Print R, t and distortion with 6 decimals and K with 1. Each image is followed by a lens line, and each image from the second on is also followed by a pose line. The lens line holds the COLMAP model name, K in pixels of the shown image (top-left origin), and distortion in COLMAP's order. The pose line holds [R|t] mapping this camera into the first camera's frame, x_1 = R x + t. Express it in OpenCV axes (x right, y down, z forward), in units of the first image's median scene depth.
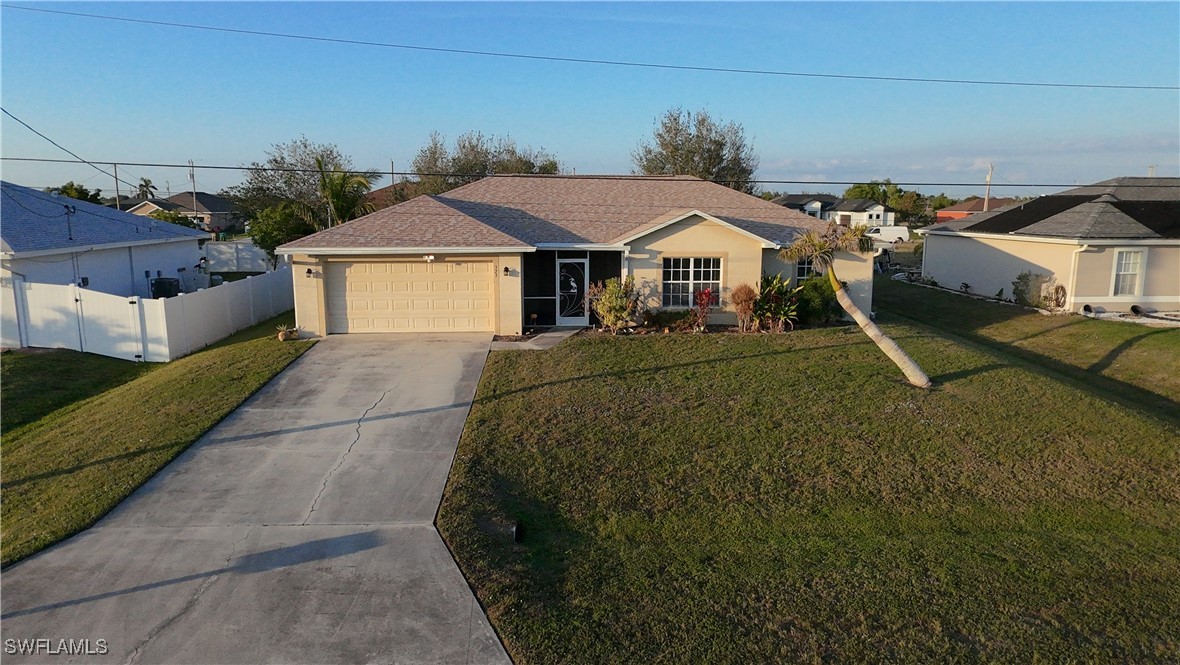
lens RADIAL K [[753.6, 0, 590.0], [0, 753.6, 332.5], [0, 0, 1]] dist [0.006587, -0.000054]
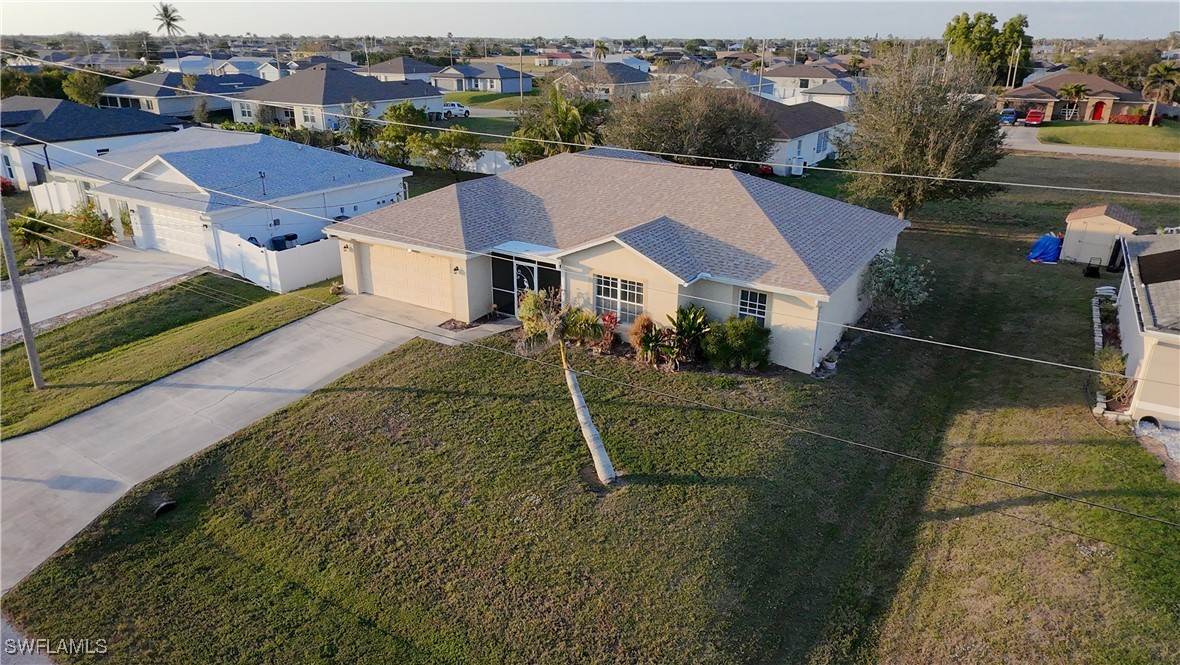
lens RADIAL K [[753.6, 0, 590.0], [0, 753.6, 332.5], [0, 0, 1]] dist [0.006587, -0.000054]
pose [[0.817652, 0.210731, -0.535760, 0.713202], [-0.100615, 0.968585, 0.227421, -0.274189], [0.566853, -0.132045, 0.813168, 0.131943]]
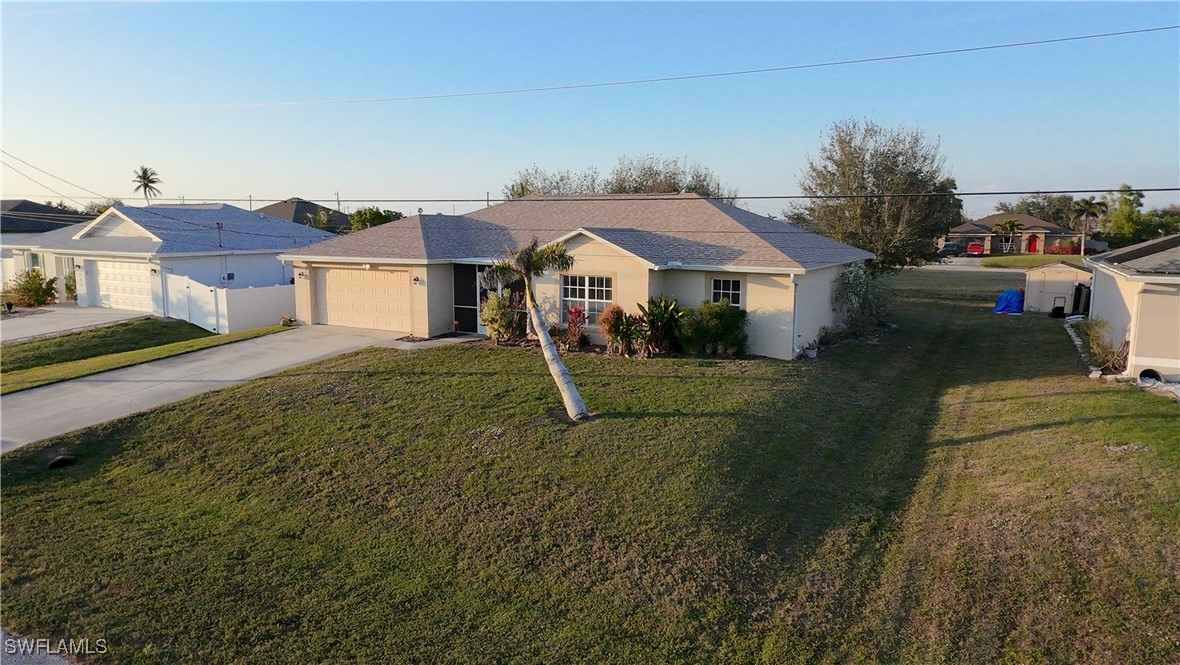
lens RADIAL K [[753.6, 0, 590.0], [0, 753.6, 332.5], [0, 0, 1]] dist [0.006587, -0.000054]
pose [[0.844312, 0.079125, -0.529977, 0.712753], [-0.093403, 0.995628, -0.000155, -0.026550], [0.527648, 0.049632, 0.848012, 0.170037]]
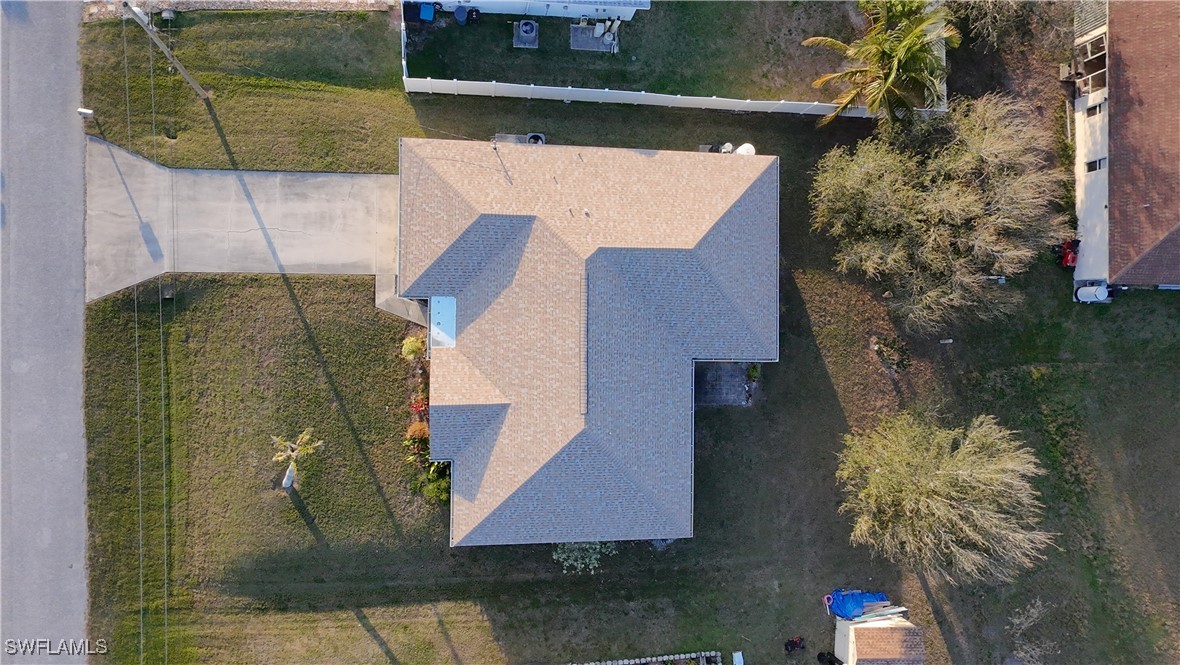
lens RADIAL K [[753.6, 0, 590.0], [0, 753.6, 332.5], [0, 0, 1]] dist [0.006587, -0.000054]
pose [[-0.049003, 0.998685, -0.015072, 0.005375], [-0.327663, -0.001819, 0.944793, -1.695284], [0.943523, 0.051237, 0.327321, 0.832353]]
